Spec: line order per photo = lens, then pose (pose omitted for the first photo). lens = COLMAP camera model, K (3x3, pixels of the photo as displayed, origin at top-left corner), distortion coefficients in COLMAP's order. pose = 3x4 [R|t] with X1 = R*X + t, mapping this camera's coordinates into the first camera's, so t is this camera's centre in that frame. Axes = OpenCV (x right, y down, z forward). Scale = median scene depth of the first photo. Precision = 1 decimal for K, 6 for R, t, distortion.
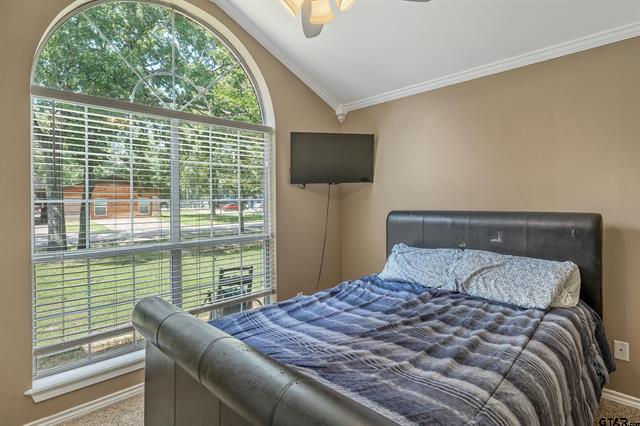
lens RADIAL K [[340.2, 0, 320.4], [0, 340.2, 210.3], [0, 0, 1]] dist [0.000137, -0.000008]
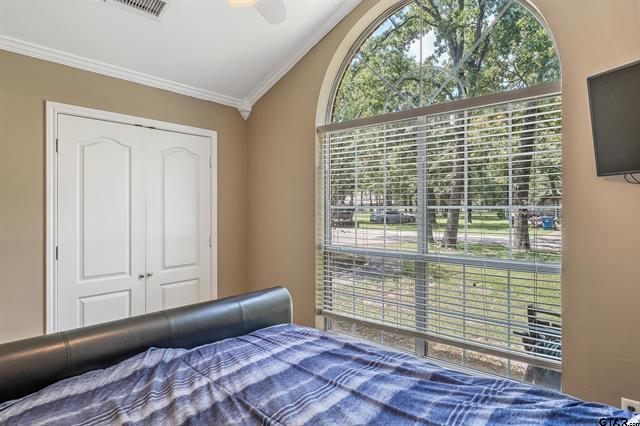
lens RADIAL K [[365.7, 0, 319.7], [0, 365.7, 210.1], [0, 0, 1]] dist [0.003432, 0.000111]
pose [[0.080319, 0.013096, -0.996683, 0.778012], [-0.022282, 0.999687, 0.011340, -0.041491], [0.996520, 0.021297, 0.080586, 0.951104]]
